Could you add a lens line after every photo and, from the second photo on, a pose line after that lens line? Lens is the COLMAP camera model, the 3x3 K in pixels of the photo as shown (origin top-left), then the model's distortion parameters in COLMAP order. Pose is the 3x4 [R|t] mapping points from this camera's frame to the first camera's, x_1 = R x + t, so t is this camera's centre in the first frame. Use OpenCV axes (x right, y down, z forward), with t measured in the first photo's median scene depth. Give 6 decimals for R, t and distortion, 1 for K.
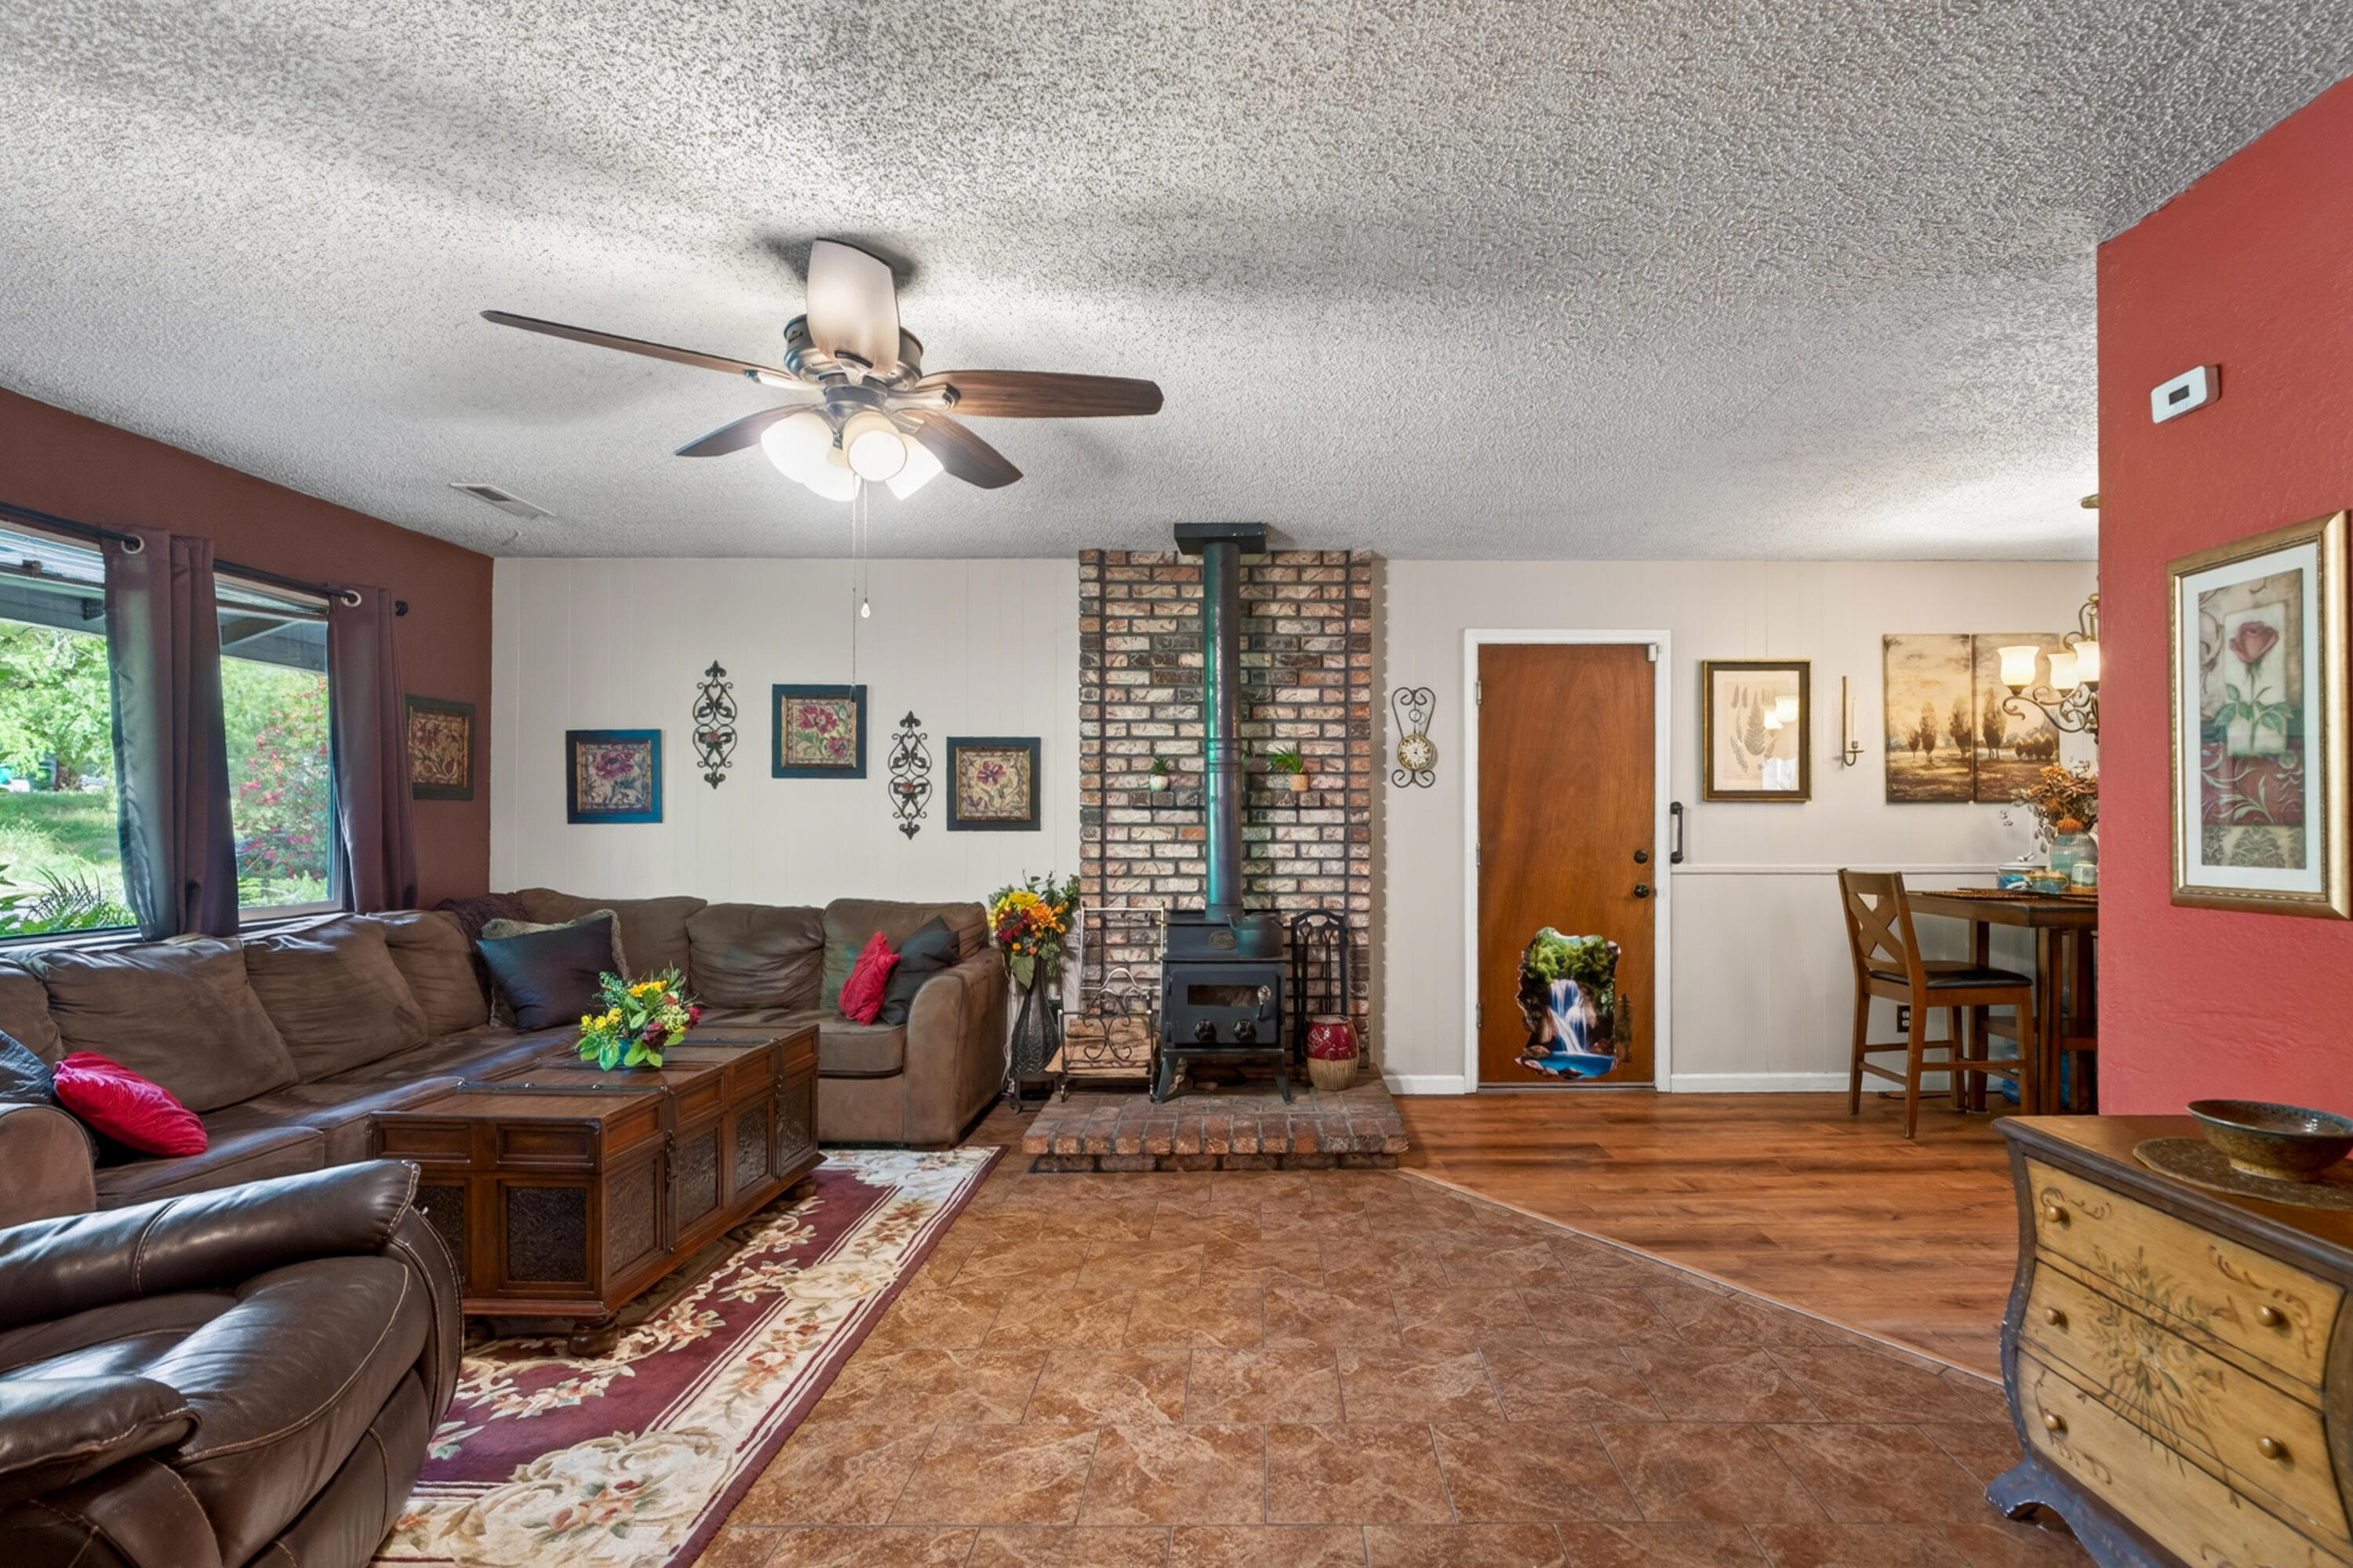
lens RADIAL K [[1125.5, 0, 1251.6], [0, 1125.5, 839.7], [0, 0, 1]] dist [-0.001494, -0.000280]
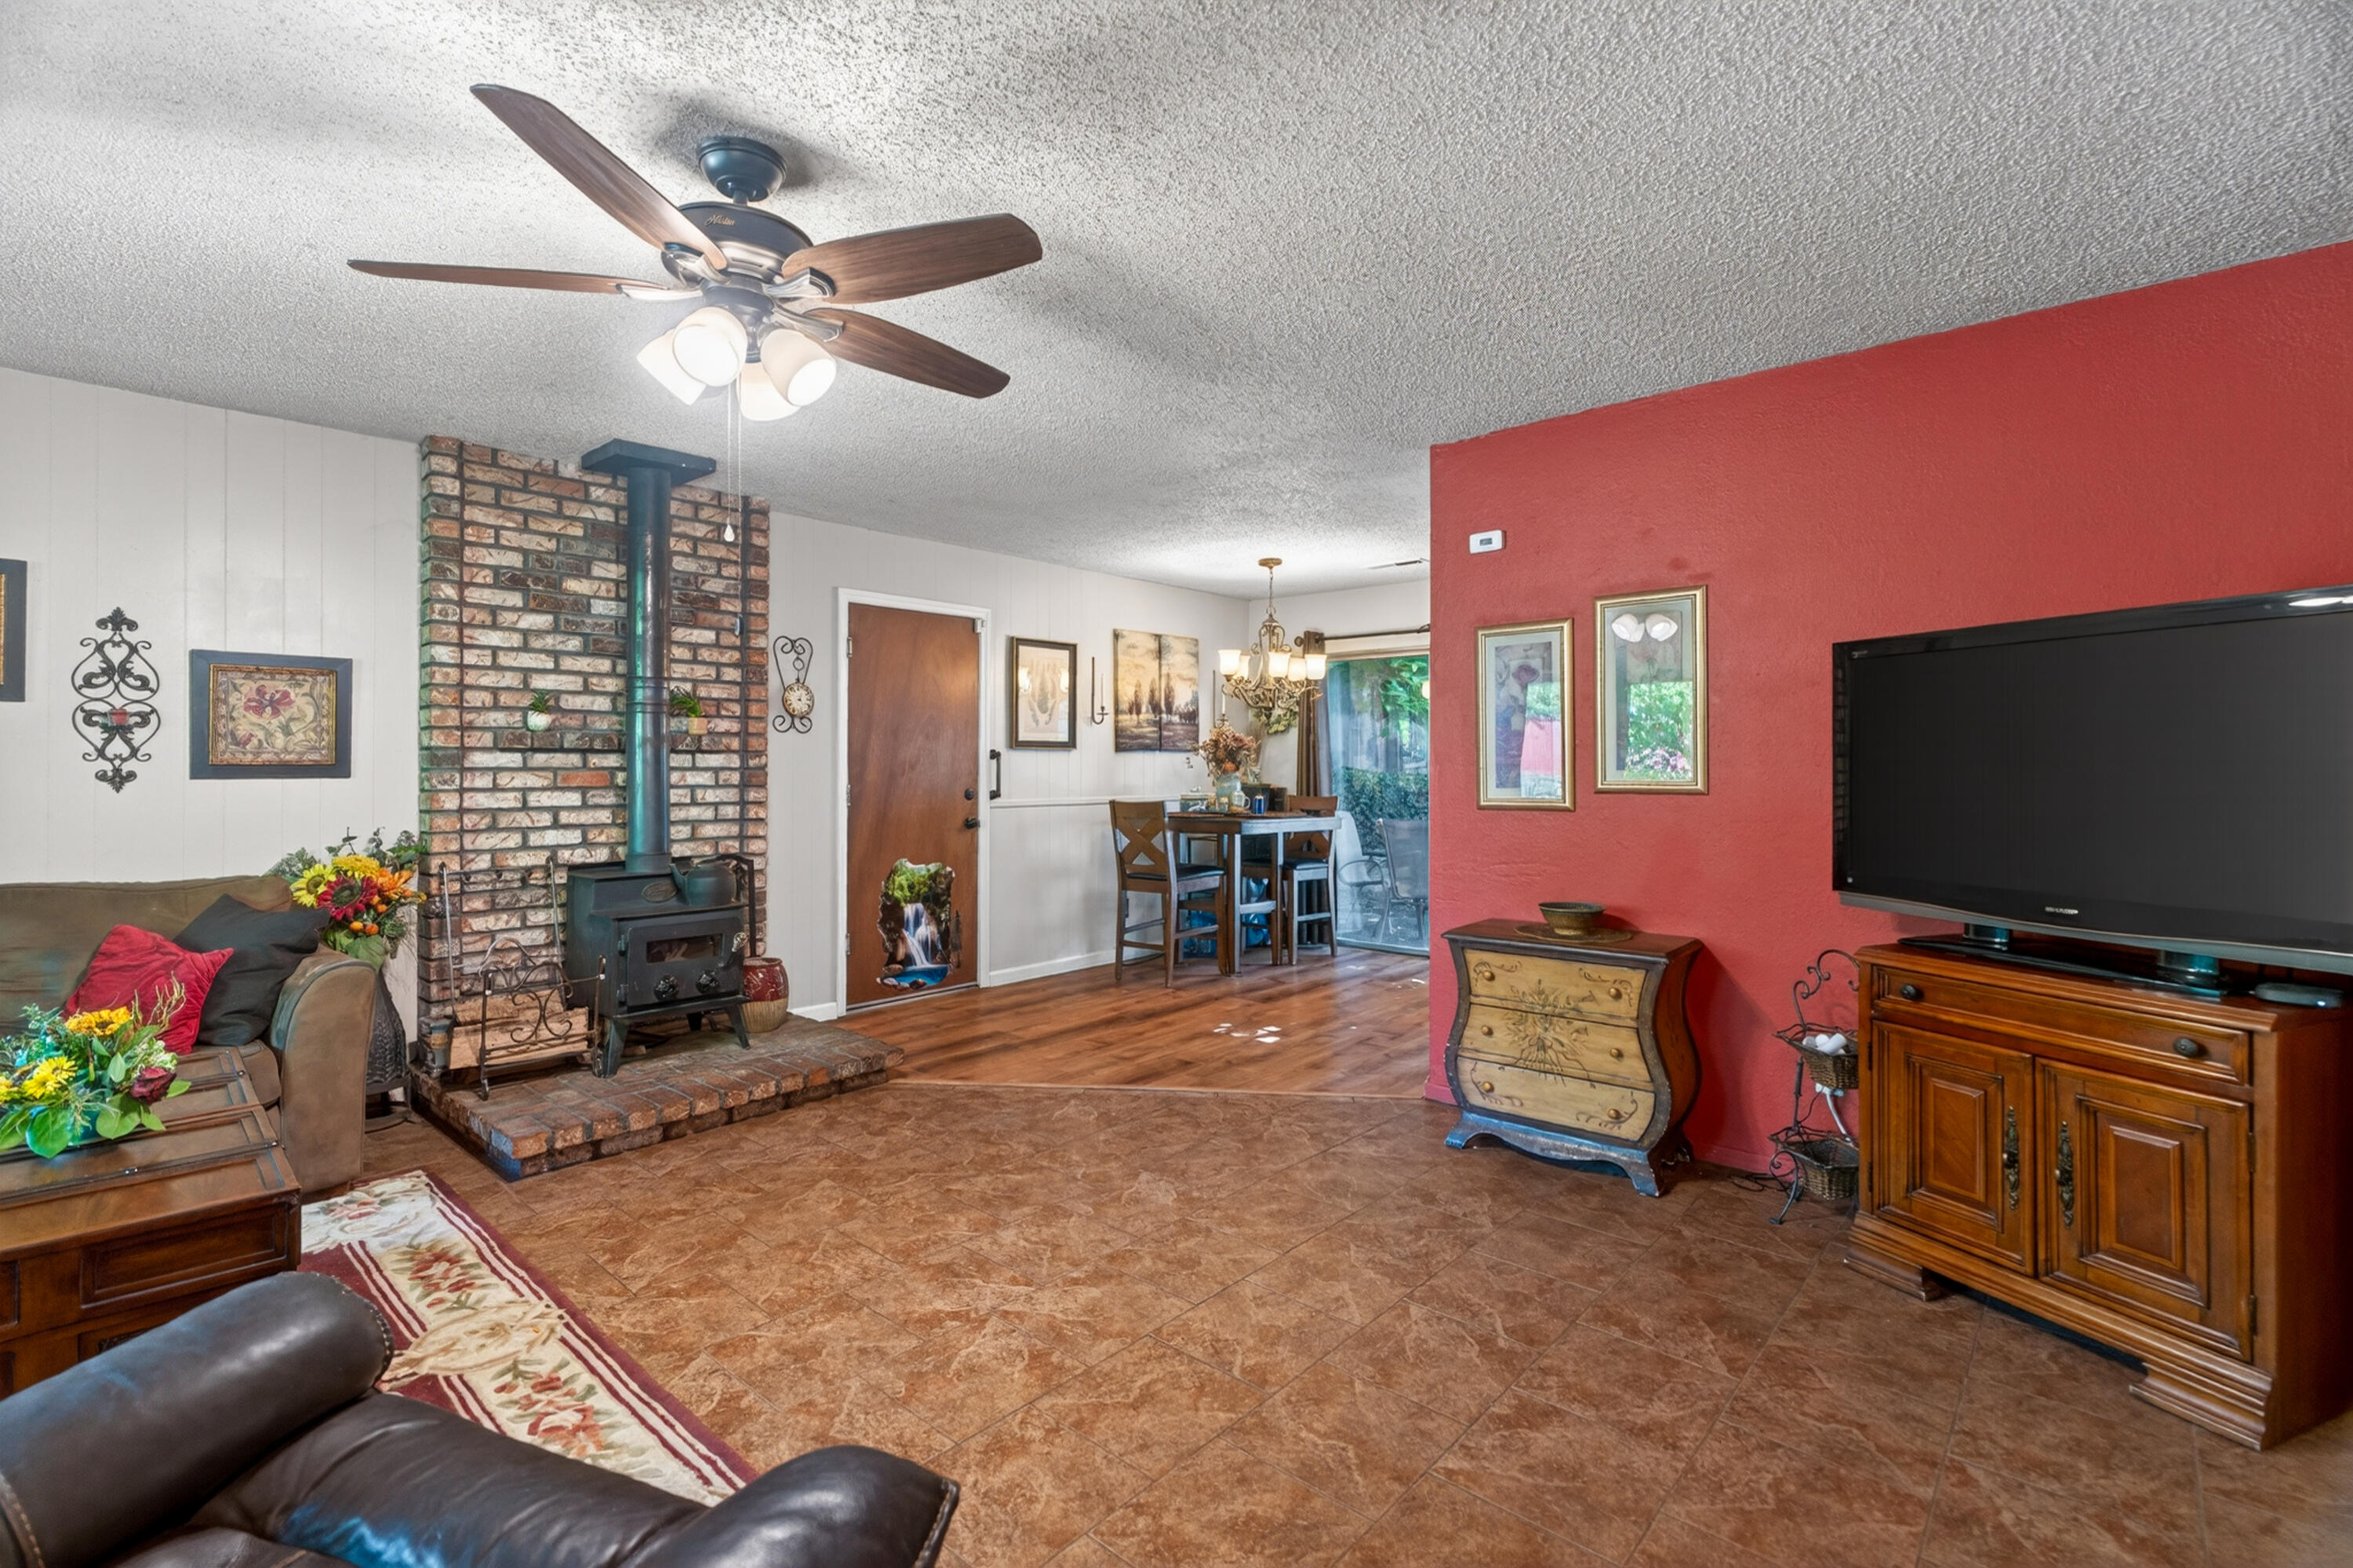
lens RADIAL K [[1069.7, 0, 1173.6], [0, 1069.7, 784.9], [0, 0, 1]] dist [-0.001477, -0.000378]
pose [[0.669553, -0.014343, 0.742625, -0.368243], [0.012939, 0.999887, 0.007646, -0.001280], [-0.742651, 0.004489, 0.669663, 0.075902]]
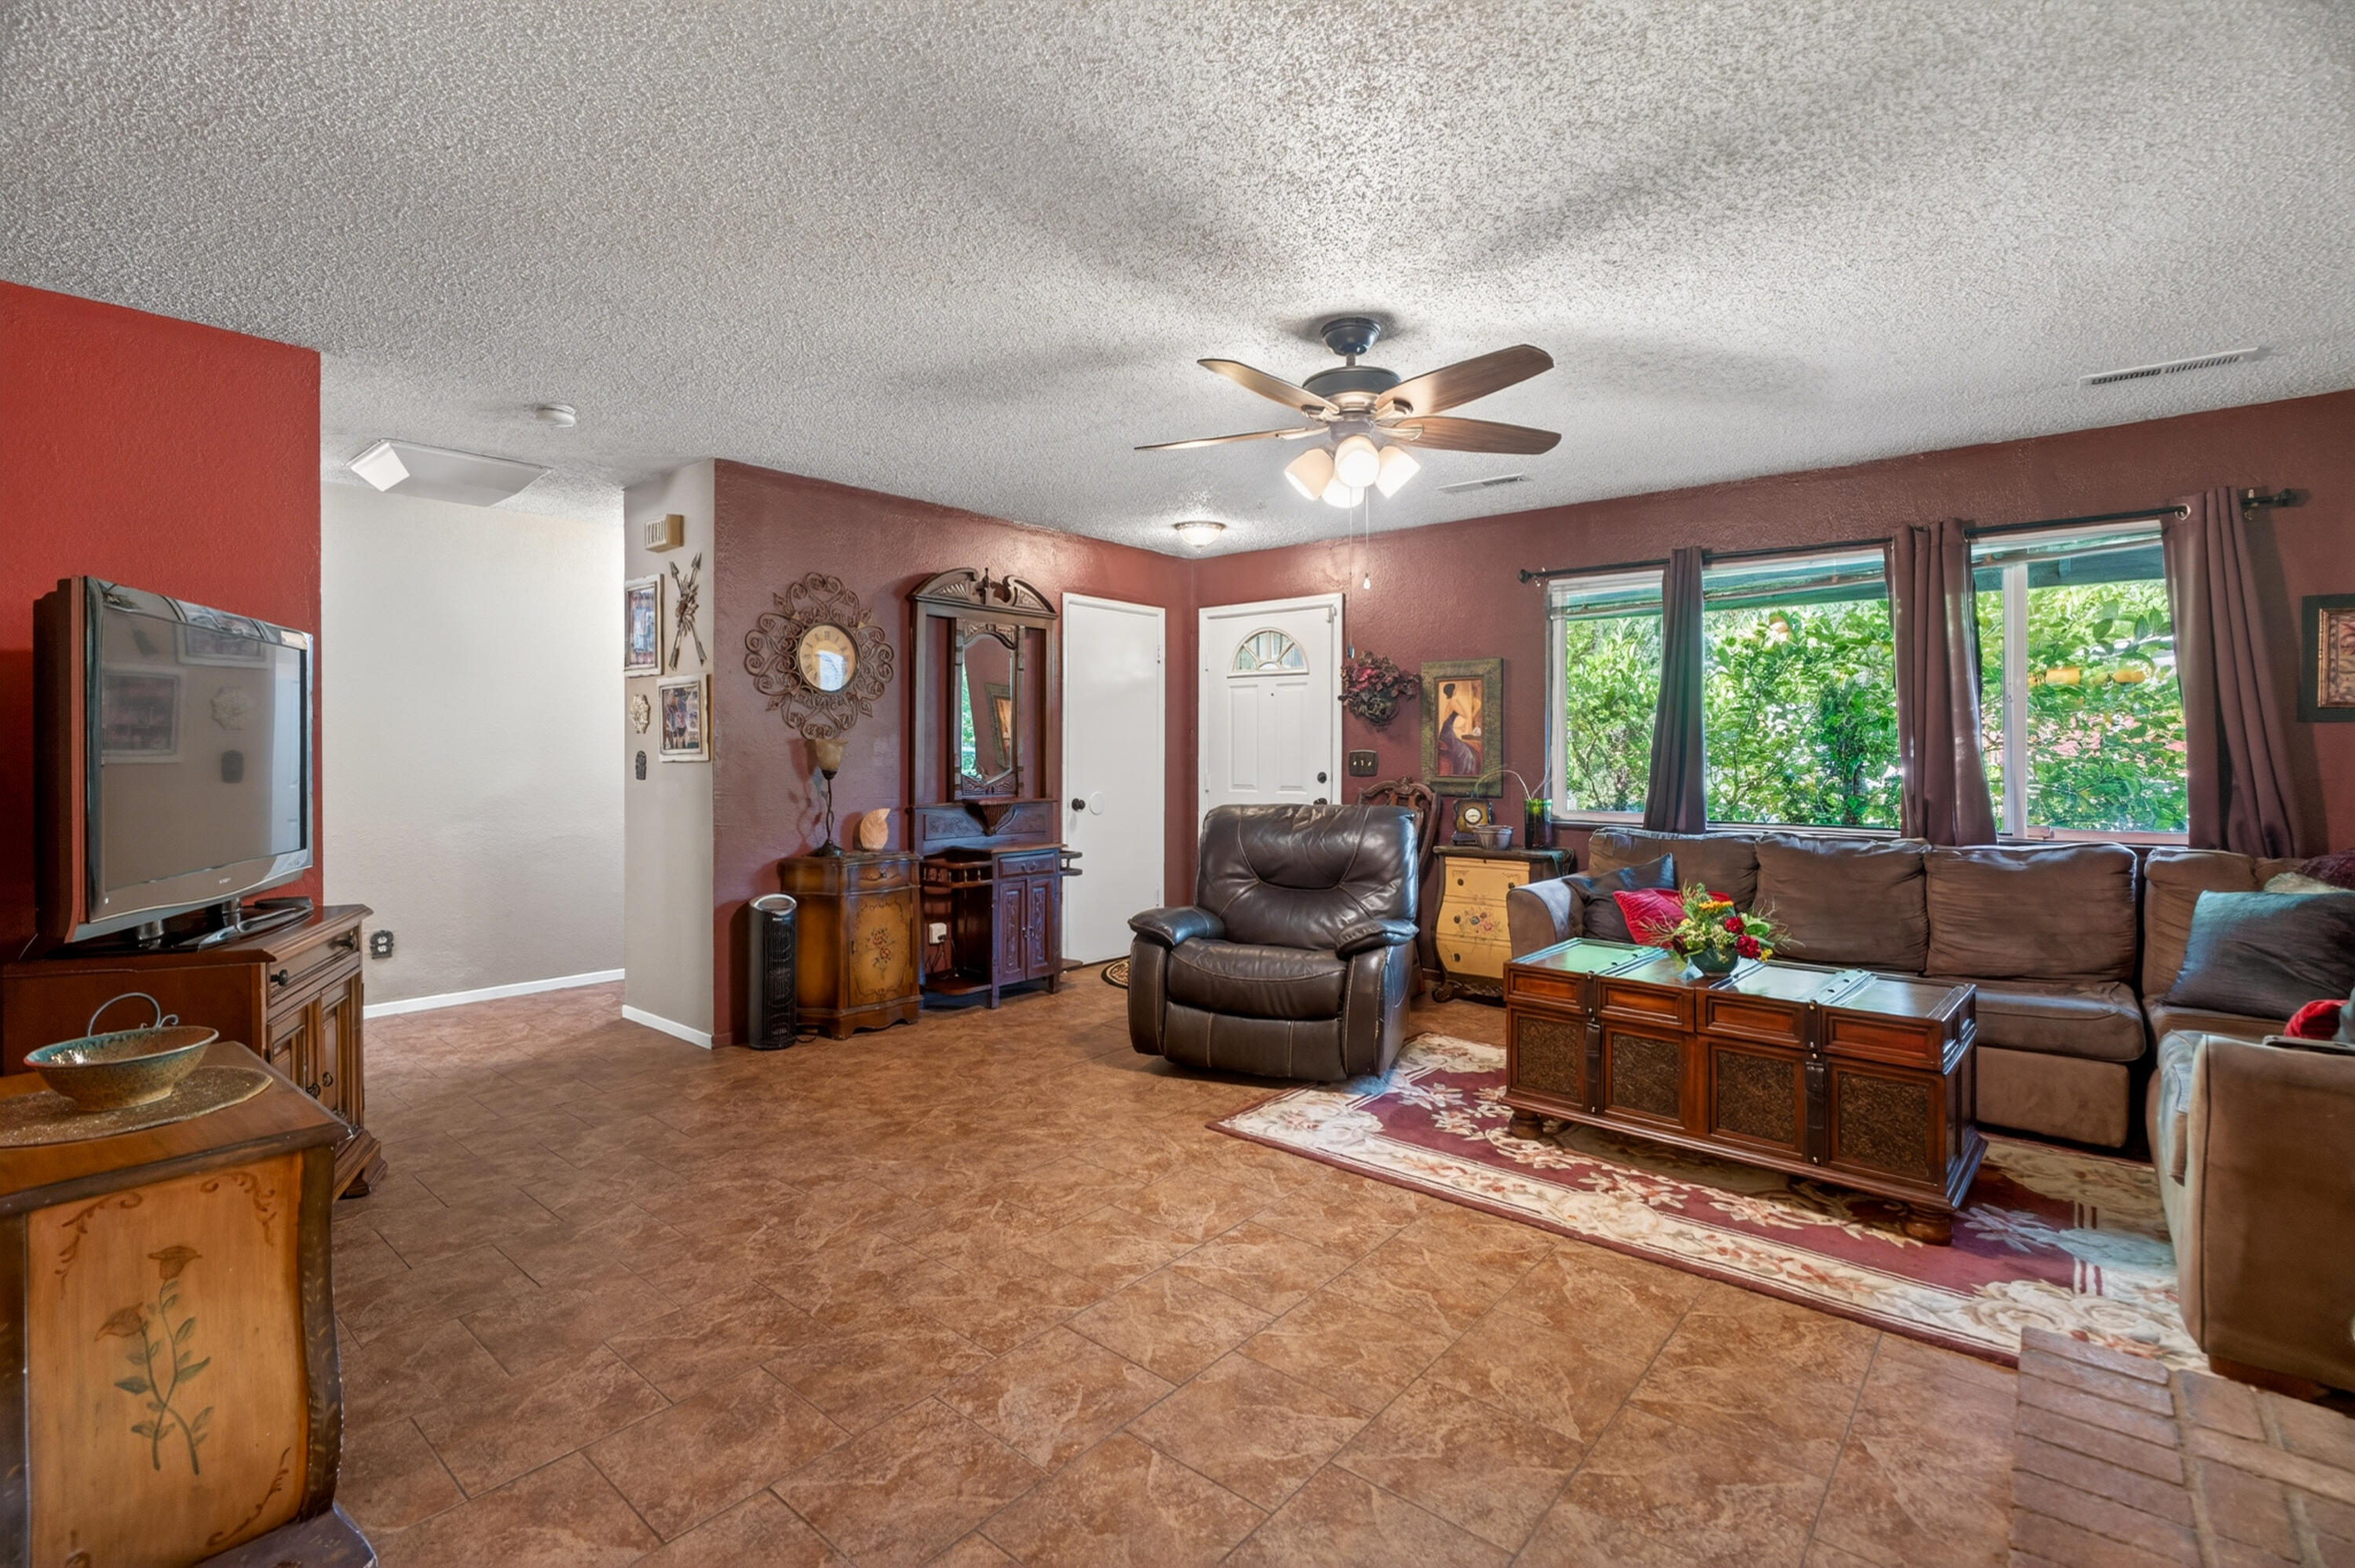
lens RADIAL K [[1062.0, 0, 1178.5], [0, 1062.0, 773.8], [0, 0, 1]] dist [-0.001250, -0.000217]
pose [[-0.646290, 0.016660, -0.762910, 0.355579], [-0.013037, 0.999375, 0.032869, -0.012088], [0.762981, 0.031189, -0.645668, 0.802099]]
